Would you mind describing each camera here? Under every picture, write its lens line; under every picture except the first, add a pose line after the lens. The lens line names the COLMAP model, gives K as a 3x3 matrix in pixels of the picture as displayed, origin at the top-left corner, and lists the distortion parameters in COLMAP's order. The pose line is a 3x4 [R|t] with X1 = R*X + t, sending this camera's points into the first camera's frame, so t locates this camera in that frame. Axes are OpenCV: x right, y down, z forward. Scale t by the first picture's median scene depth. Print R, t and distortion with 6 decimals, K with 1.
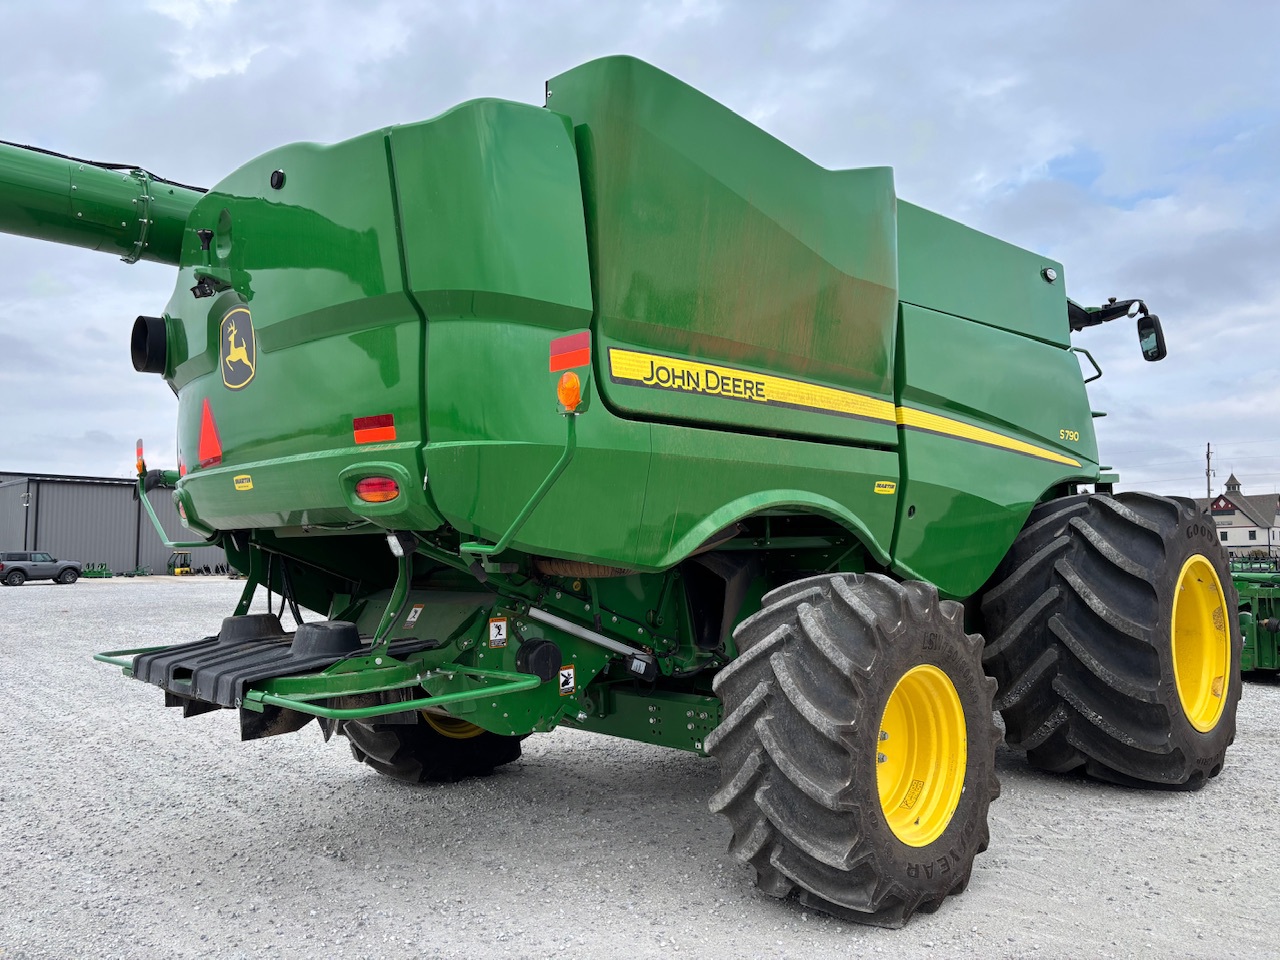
lens RADIAL K [[946.8, 0, 637.0], [0, 946.8, 459.9], [0, 0, 1]] dist [0.034401, -0.038043]
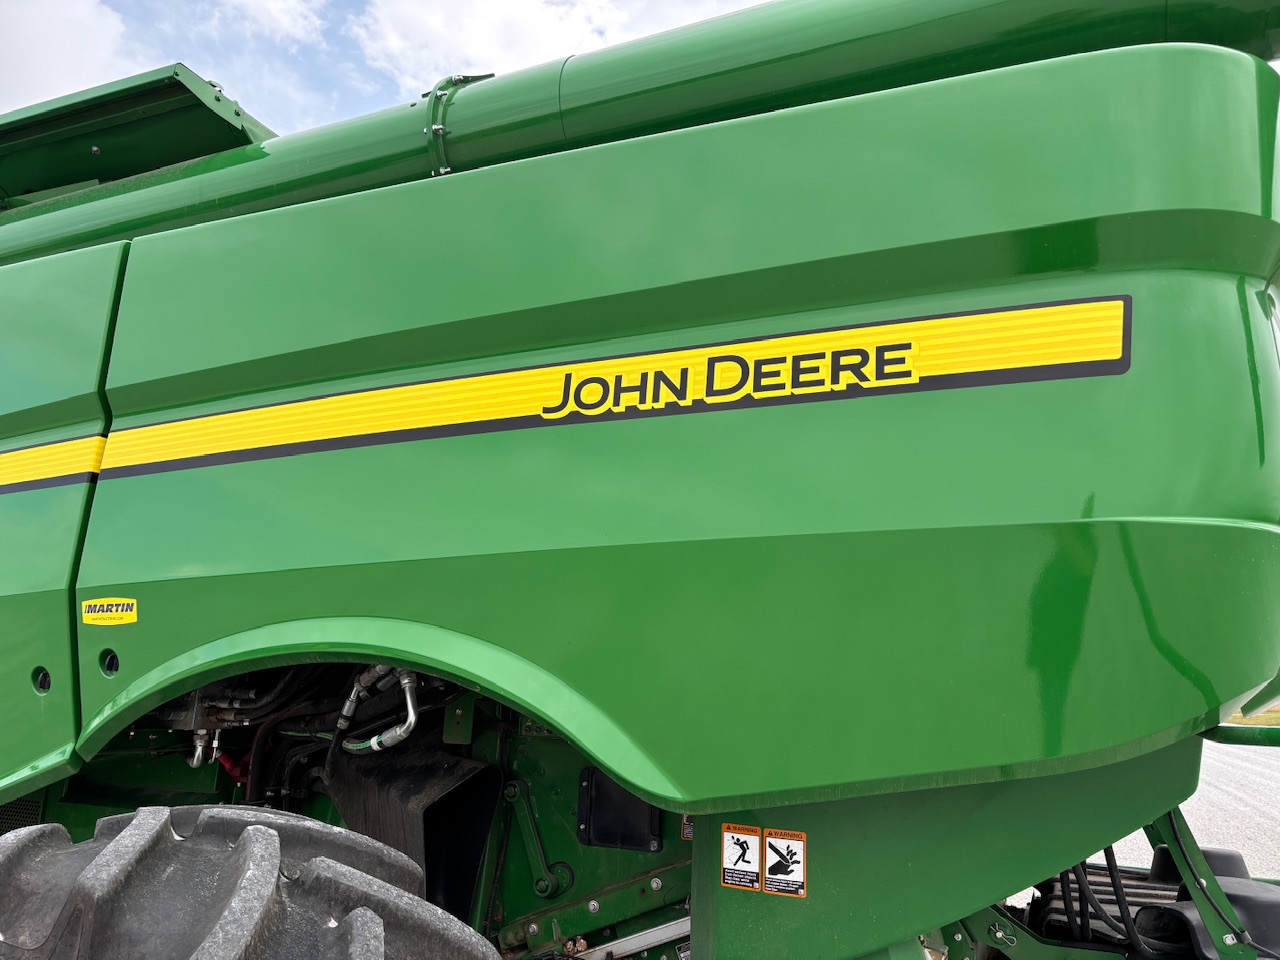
lens RADIAL K [[967.0, 0, 648.9], [0, 967.0, 464.3], [0, 0, 1]] dist [0.022600, -0.041959]
pose [[0.403652, -0.162915, -0.900291, 0.487407], [0.059852, 0.986613, -0.151701, 0.028989], [0.912953, 0.007350, 0.407999, 0.777771]]
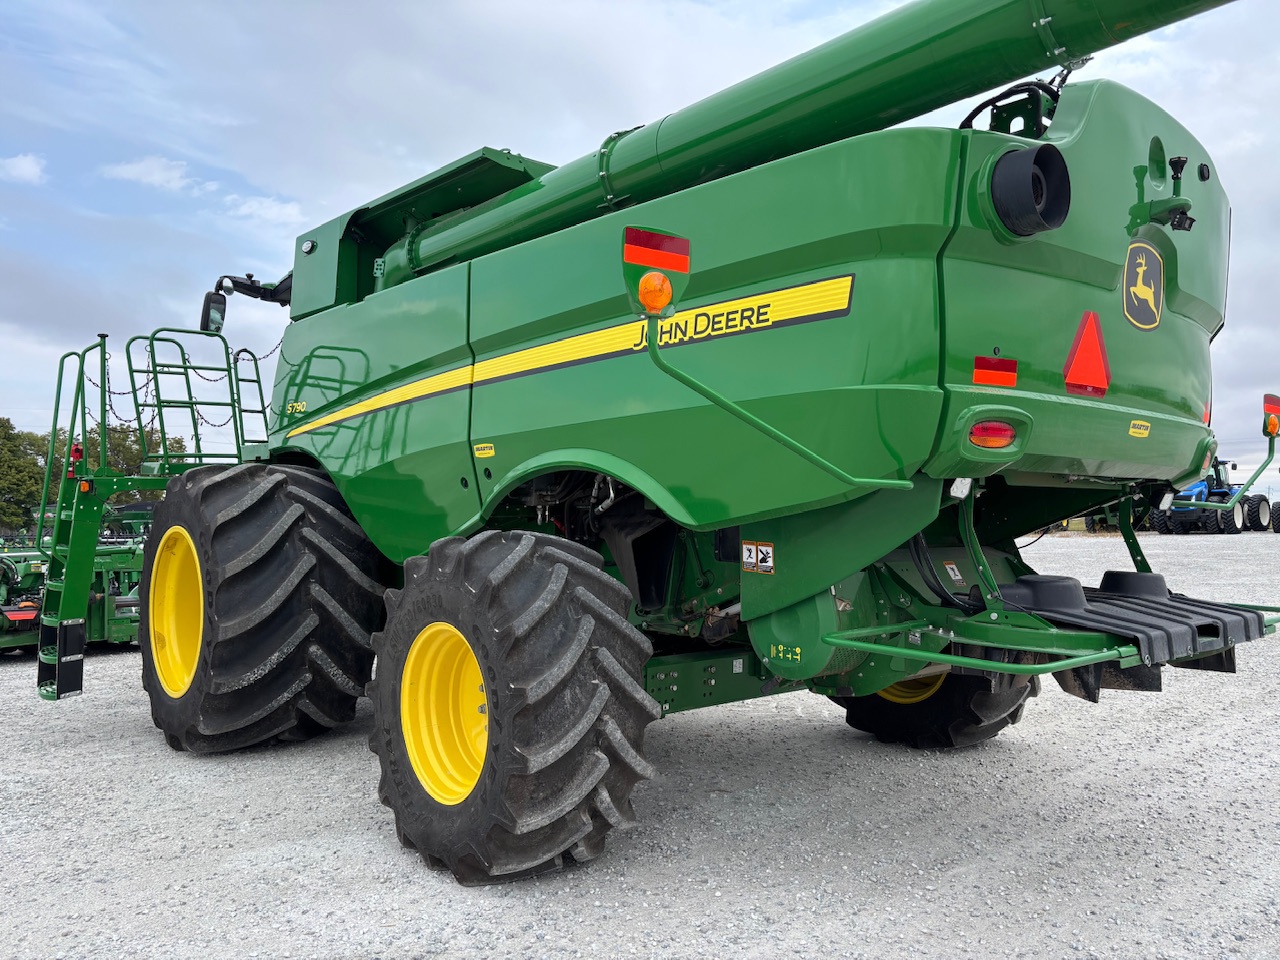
lens RADIAL K [[926.2, 0, 632.1], [0, 926.2, 465.9], [0, 0, 1]] dist [0.065514, -0.066671]
pose [[-0.037350, 0.005591, -0.999287, 1.012112], [0.110293, 0.993898, 0.001439, 0.047992], [0.993197, -0.110160, -0.037739, 0.957651]]
